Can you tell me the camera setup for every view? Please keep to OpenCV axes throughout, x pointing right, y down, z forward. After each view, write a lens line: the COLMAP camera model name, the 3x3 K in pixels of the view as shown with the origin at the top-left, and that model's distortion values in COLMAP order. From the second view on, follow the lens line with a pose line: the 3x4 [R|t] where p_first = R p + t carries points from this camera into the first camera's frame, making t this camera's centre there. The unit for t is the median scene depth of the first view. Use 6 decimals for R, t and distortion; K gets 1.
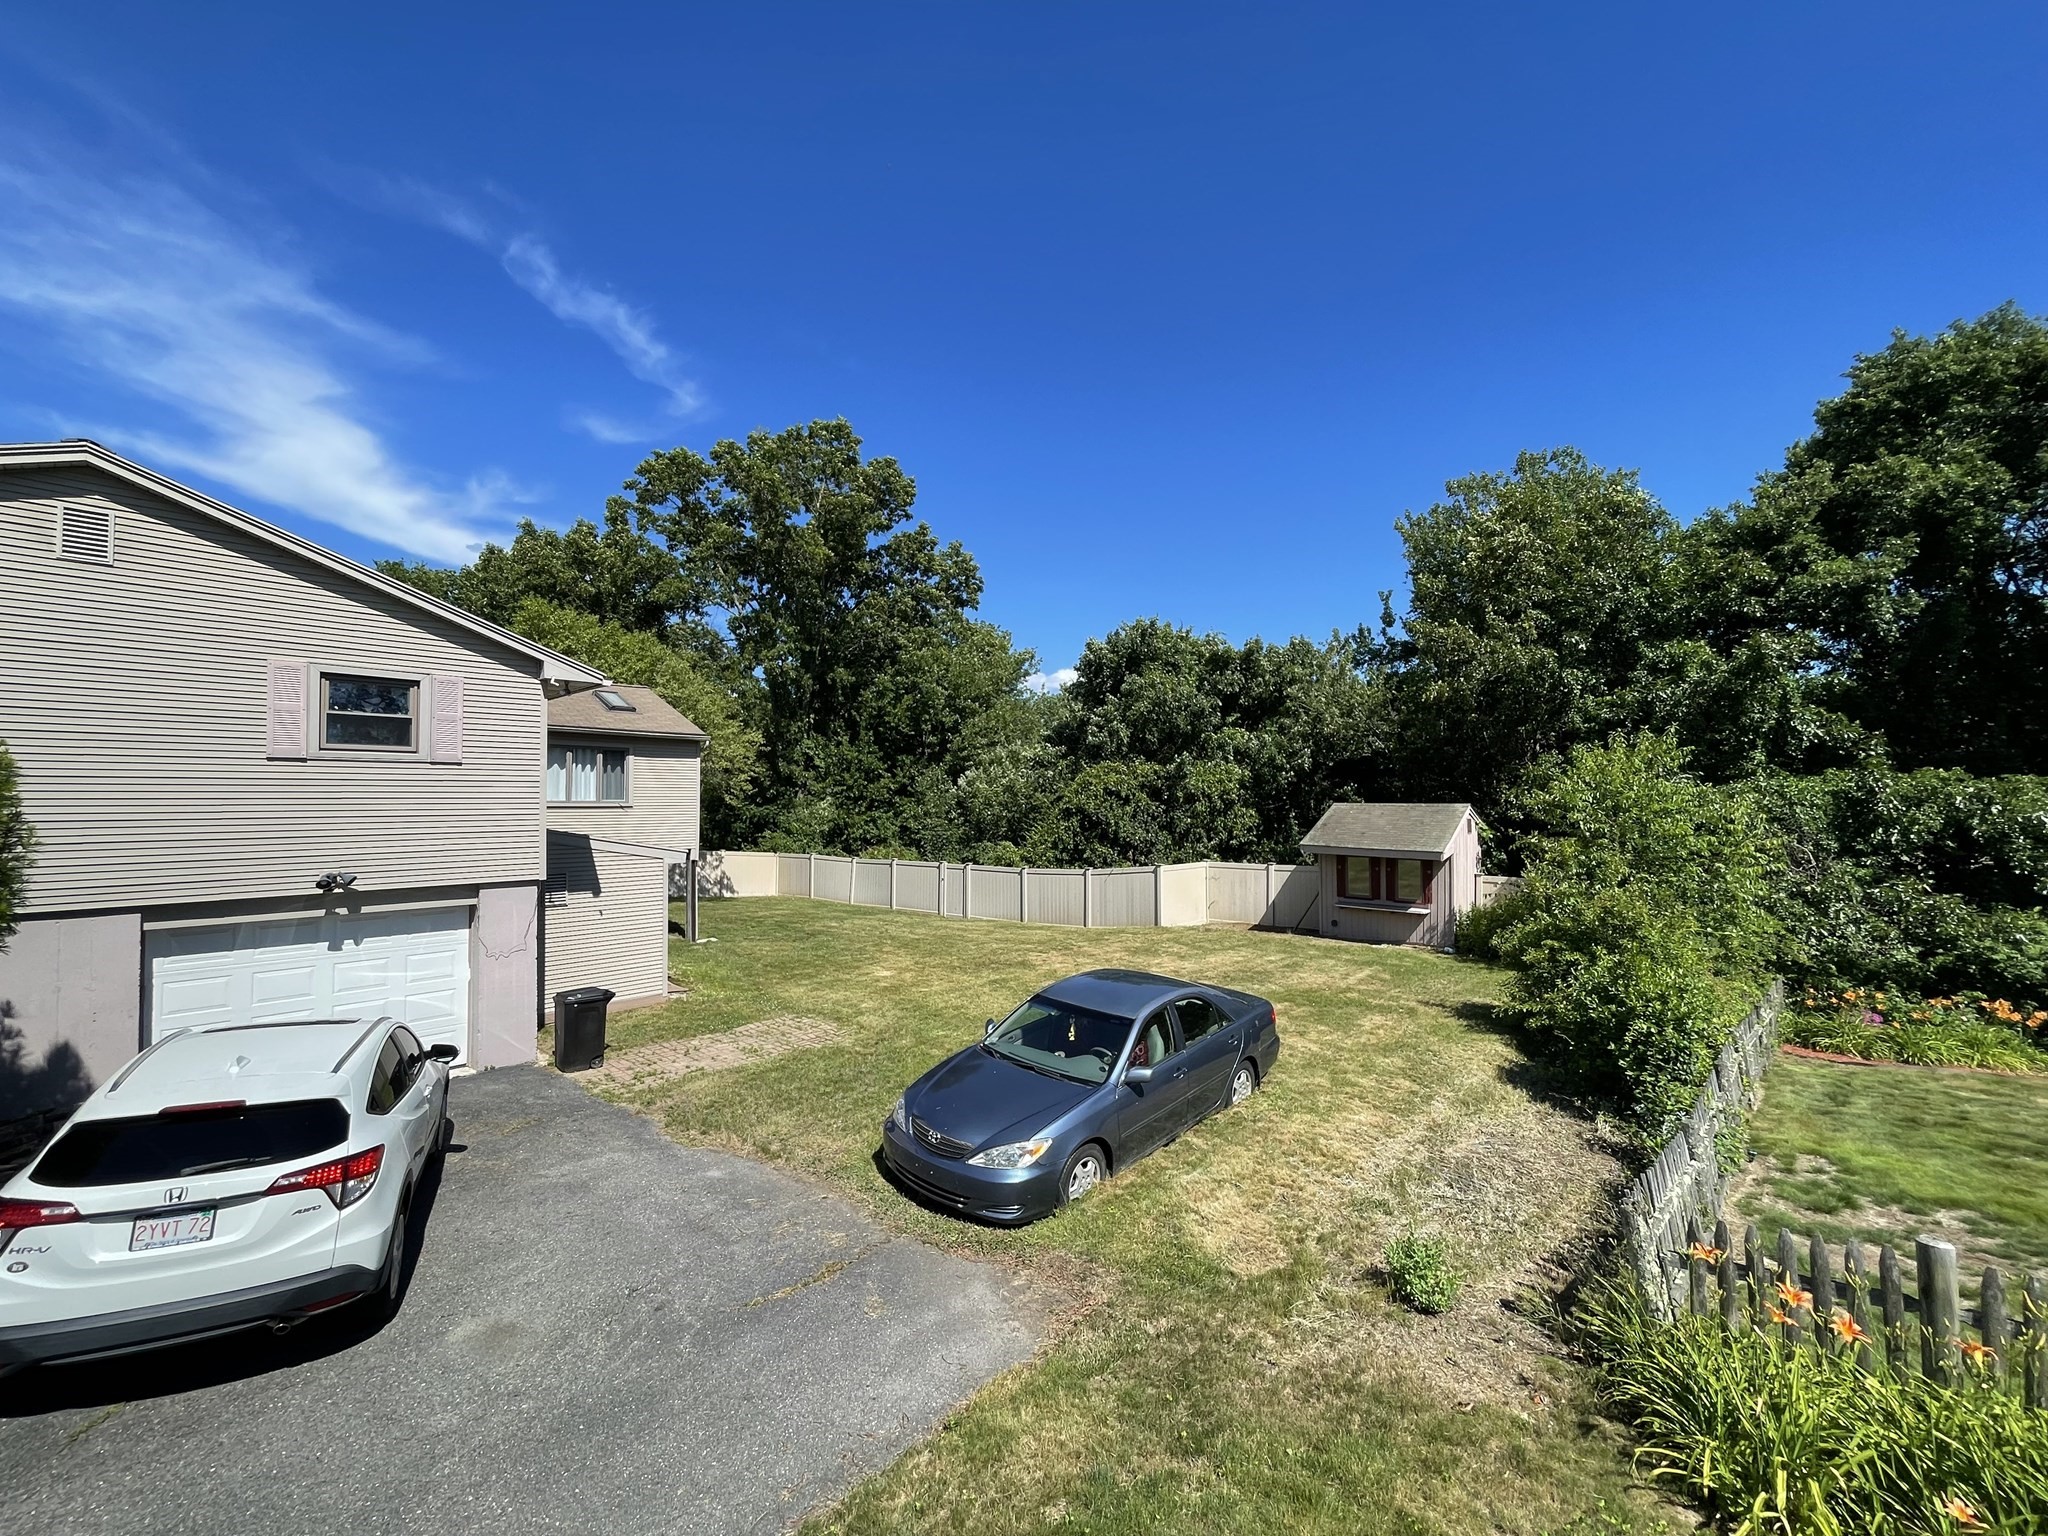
lens RADIAL K [[826.5, 0, 1016.7], [0, 826.5, 771.8], [0, 0, 1]] dist [-0.000619, 0.000324]
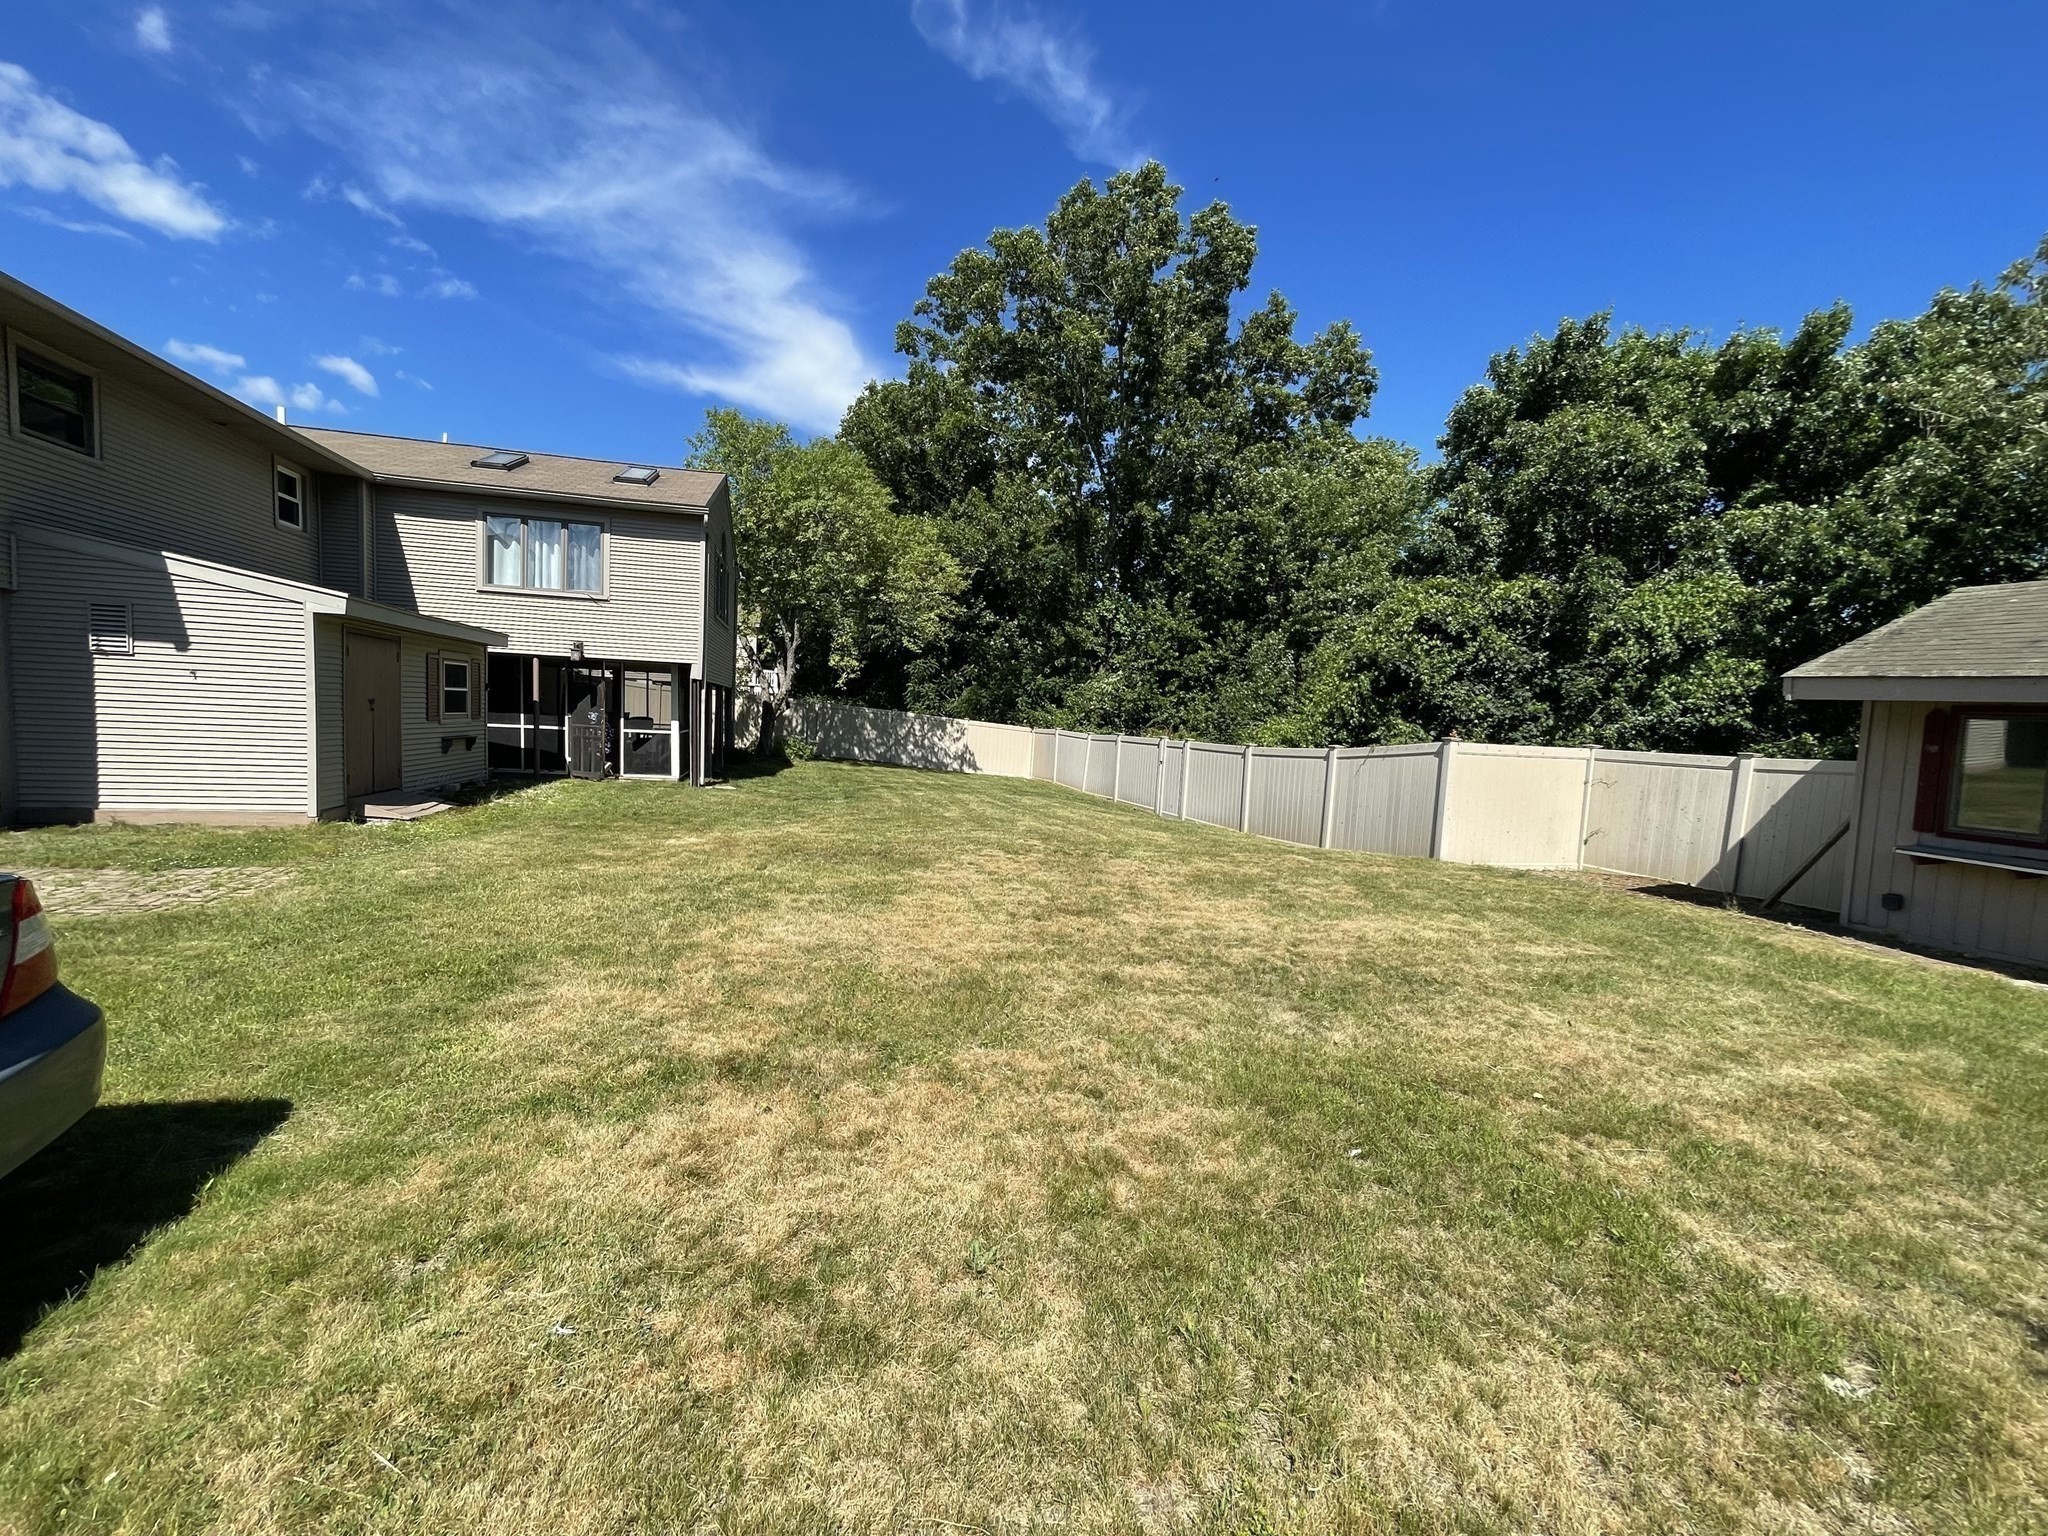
lens RADIAL K [[830.6, 0, 1019.3], [0, 830.6, 769.3], [0, 0, 1]] dist [0.012570, 0.000128]
pose [[0.847840, 0.076868, -0.524651, 0.268362], [-0.028435, 0.994604, 0.099772, 0.106466], [0.529489, -0.069672, 0.845451, 0.521925]]
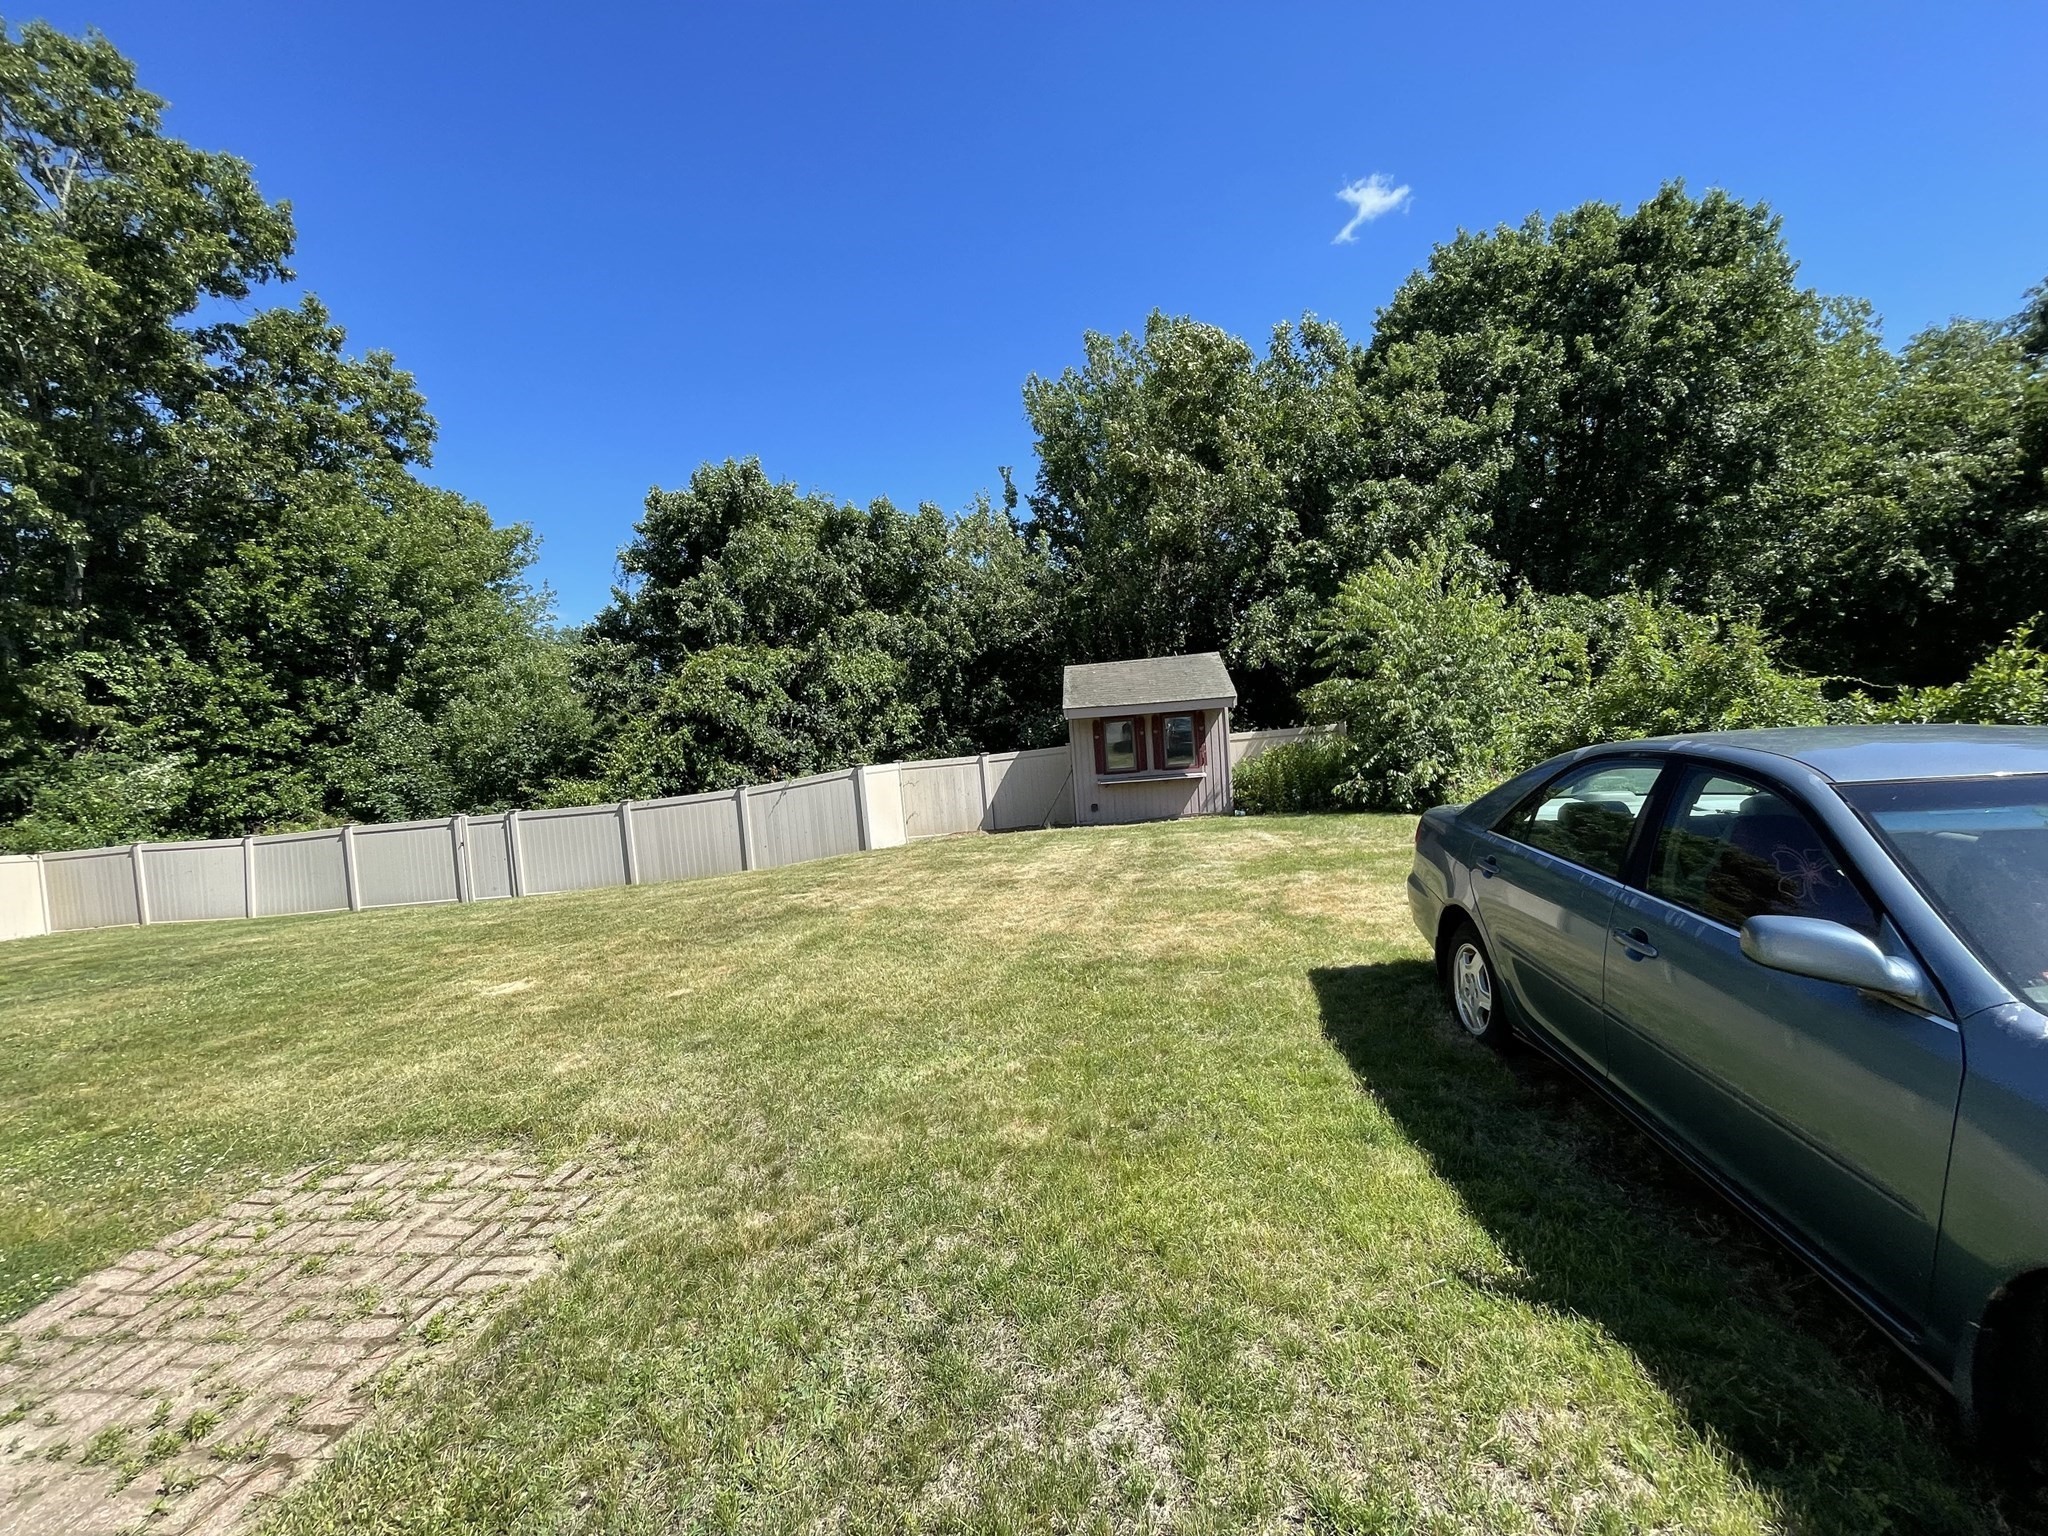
lens RADIAL K [[830.6, 0, 1019.3], [0, 830.6, 769.3], [0, 0, 1]] dist [0.012570, 0.000128]
pose [[0.823394, -0.087363, 0.560705, -0.138683], [0.062961, 0.996042, 0.062734, 0.096524], [-0.563967, -0.016352, 0.825636, 0.394868]]
